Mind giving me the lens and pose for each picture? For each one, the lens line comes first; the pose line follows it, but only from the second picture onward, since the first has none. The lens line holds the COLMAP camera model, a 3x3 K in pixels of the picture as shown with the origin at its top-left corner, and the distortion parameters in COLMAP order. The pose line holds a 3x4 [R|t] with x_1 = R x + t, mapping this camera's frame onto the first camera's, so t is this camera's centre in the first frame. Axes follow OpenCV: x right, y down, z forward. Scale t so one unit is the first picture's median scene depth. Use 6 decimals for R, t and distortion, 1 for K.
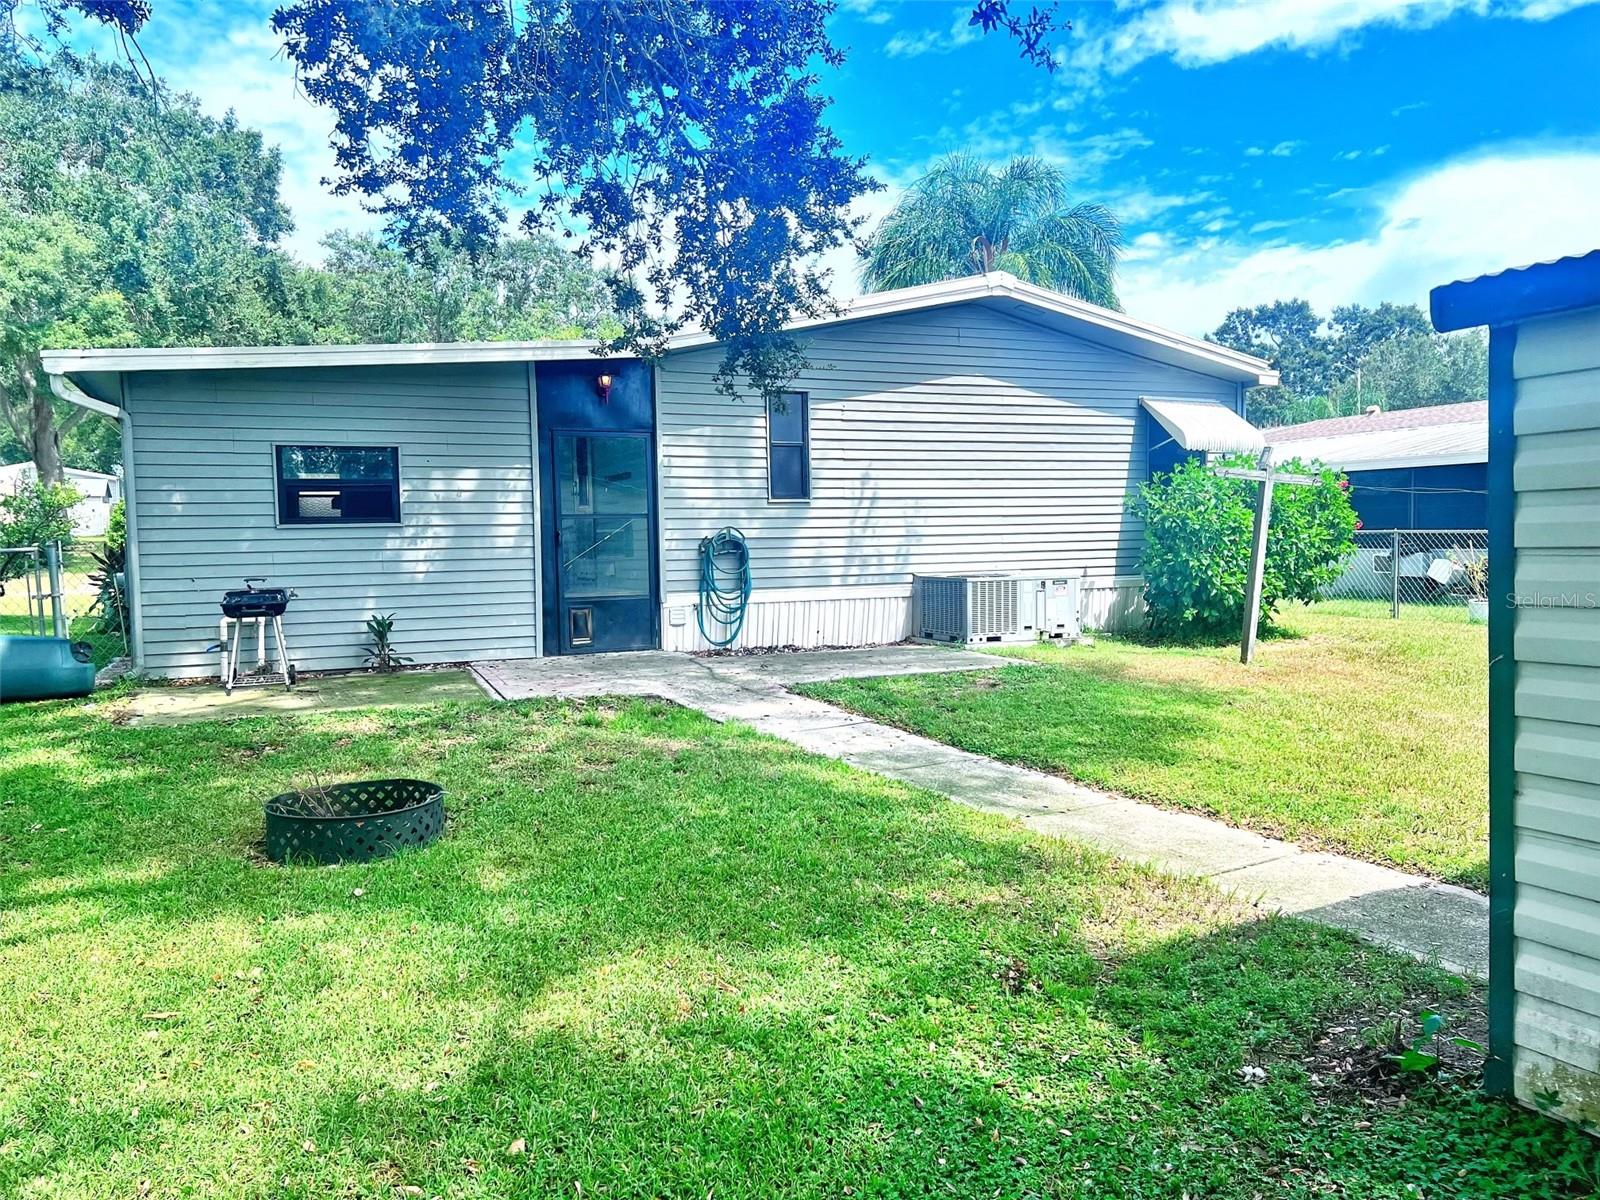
lens RADIAL K [[1187.3, 0, 796.9], [0, 1187.3, 606.7], [0, 0, 1]] dist [0.094410, -0.158135]
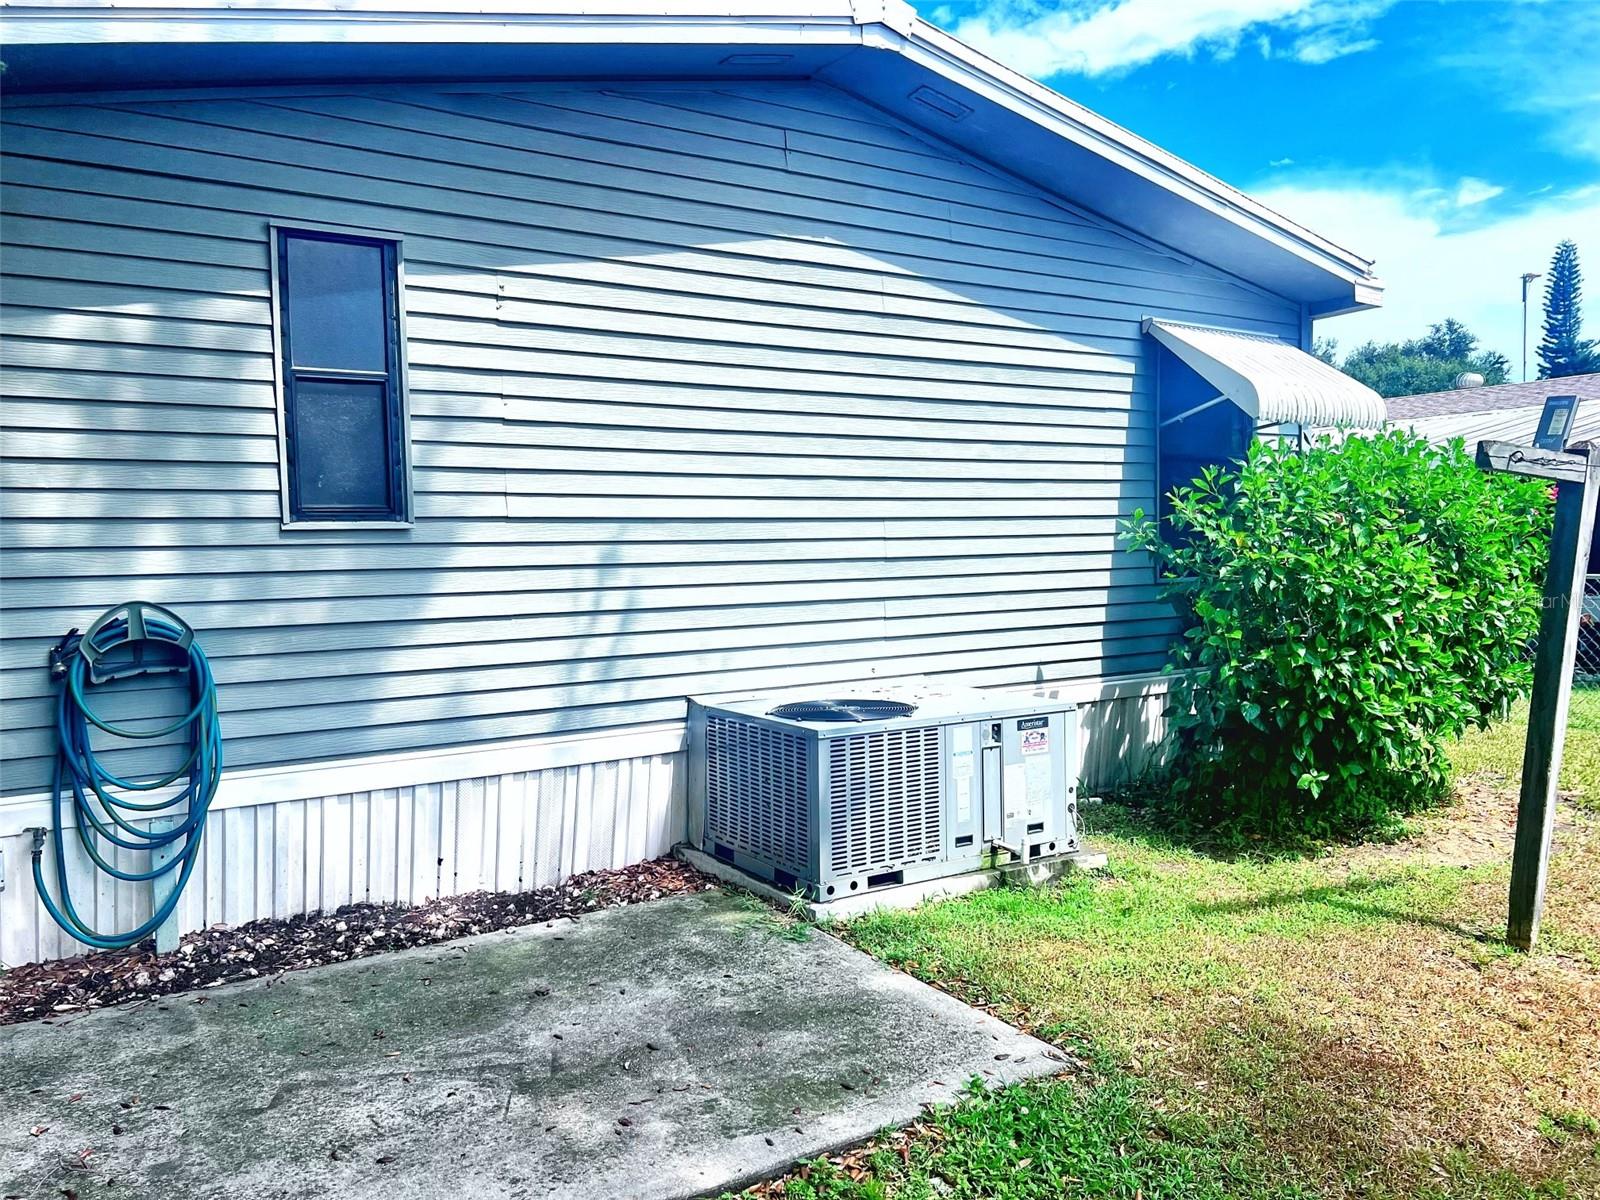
lens RADIAL K [[1187.3, 0, 796.9], [0, 1187.3, 606.7], [0, 0, 1]] dist [0.094410, -0.158135]
pose [[0.988654, -0.009411, 0.149915, 0.077144], [0.011533, 0.999845, -0.013289, -0.056759], [-0.149767, 0.014867, 0.988610, 0.602631]]
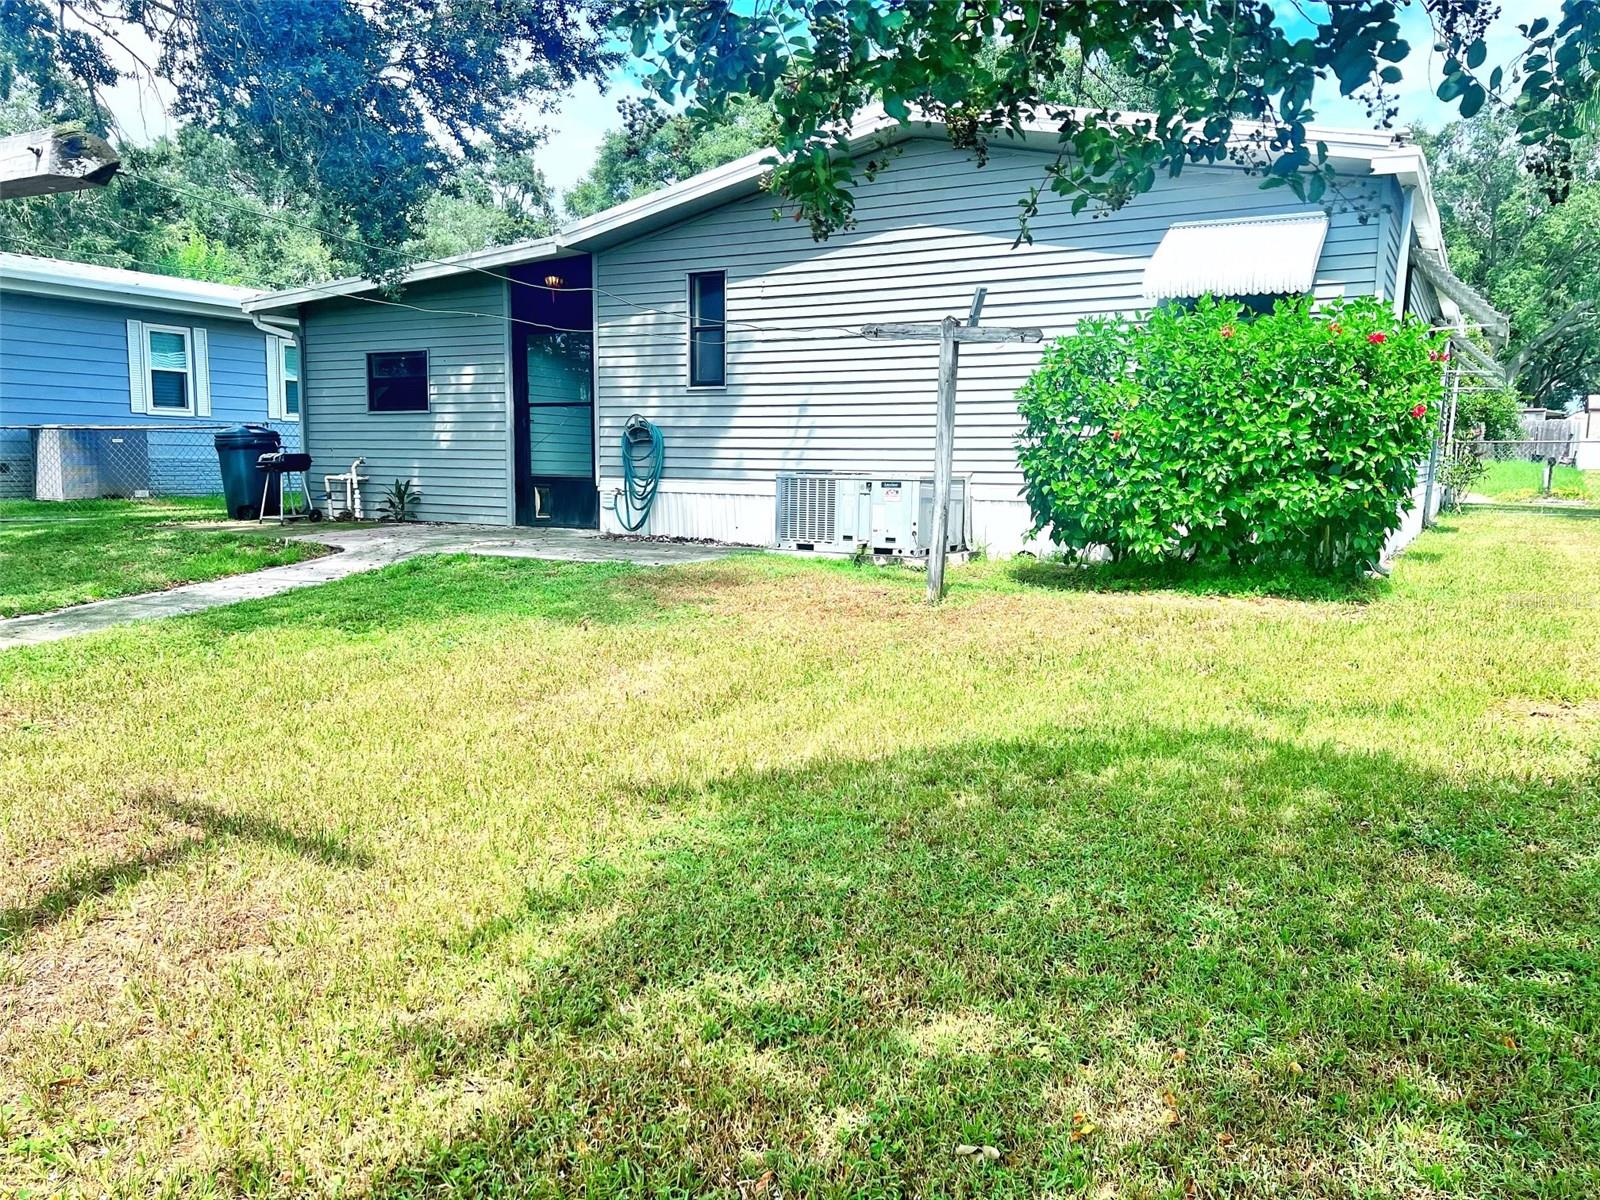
lens RADIAL K [[1187.3, 0, 796.9], [0, 1187.3, 606.7], [0, 0, 1]] dist [0.094410, -0.158135]
pose [[0.600573, 0.121419, -0.790297, 0.822670], [-0.067520, 0.992574, 0.101186, -0.015753], [0.796714, -0.007408, 0.604311, 0.472015]]
